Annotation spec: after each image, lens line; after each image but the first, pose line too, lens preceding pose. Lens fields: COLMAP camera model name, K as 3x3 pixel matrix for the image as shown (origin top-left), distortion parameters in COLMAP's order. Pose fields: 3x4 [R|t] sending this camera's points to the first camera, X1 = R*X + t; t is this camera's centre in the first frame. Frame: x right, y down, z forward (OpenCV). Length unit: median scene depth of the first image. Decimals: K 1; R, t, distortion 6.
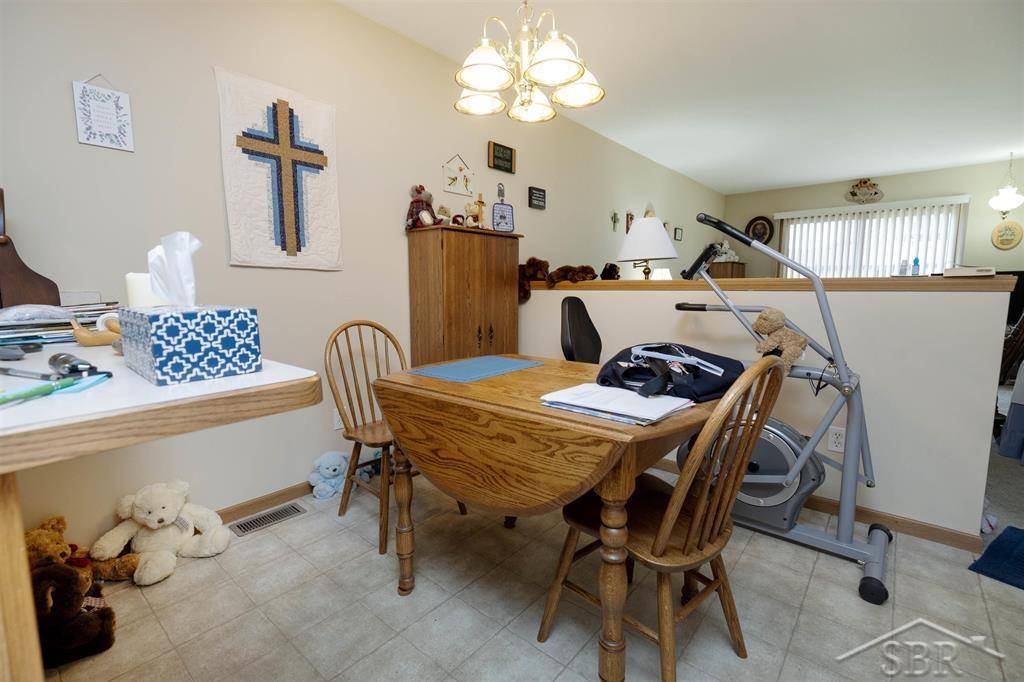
lens RADIAL K [[457.9, 0, 512.0], [0, 457.9, 341.0], [0, 0, 1]] dist [0.001508, 0.000552]
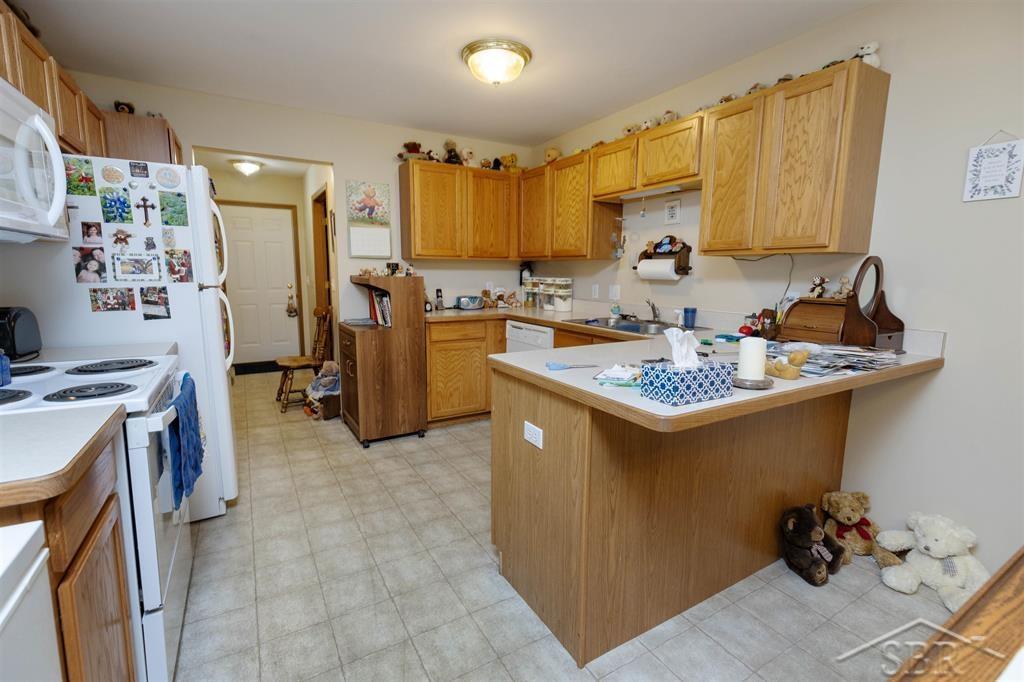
lens RADIAL K [[457.9, 0, 512.0], [0, 457.9, 341.0], [0, 0, 1]] dist [0.001508, 0.000552]
pose [[-0.328229, 0.139815, -0.934194, 0.423669], [-0.119976, 0.974805, 0.188046, -0.144576], [0.936948, 0.173803, -0.303185, 0.293139]]
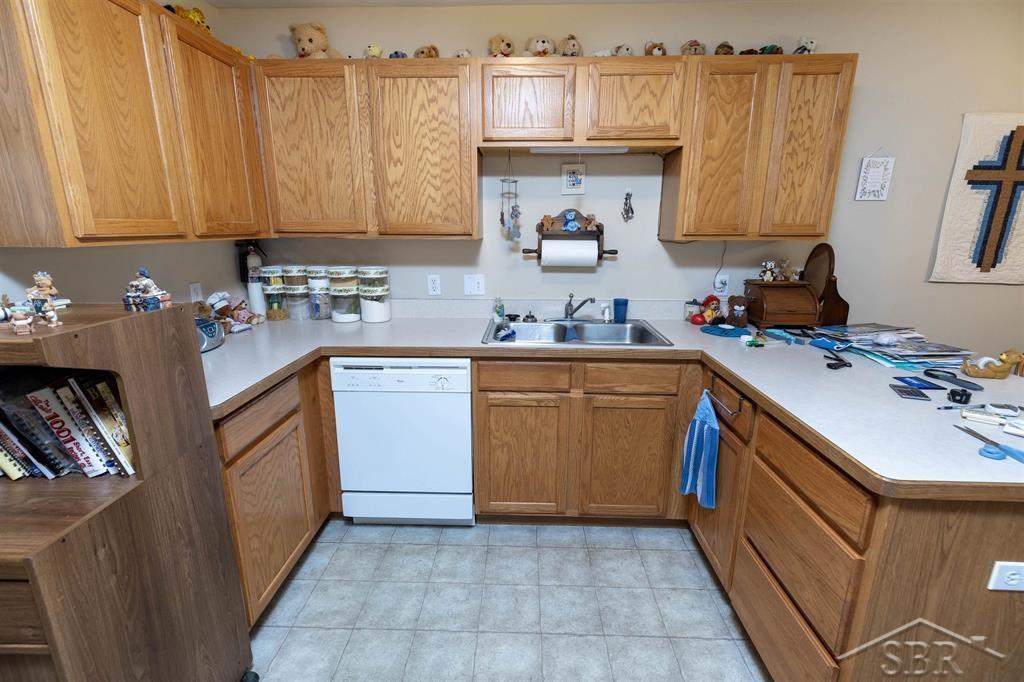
lens RADIAL K [[457.9, 0, 512.0], [0, 457.9, 341.0], [0, 0, 1]] dist [0.001508, 0.000552]
pose [[0.621450, 0.191554, -0.759676, -0.349898], [-0.095449, 0.980938, 0.169264, -0.112362], [0.777618, -0.032679, 0.627887, -0.621371]]
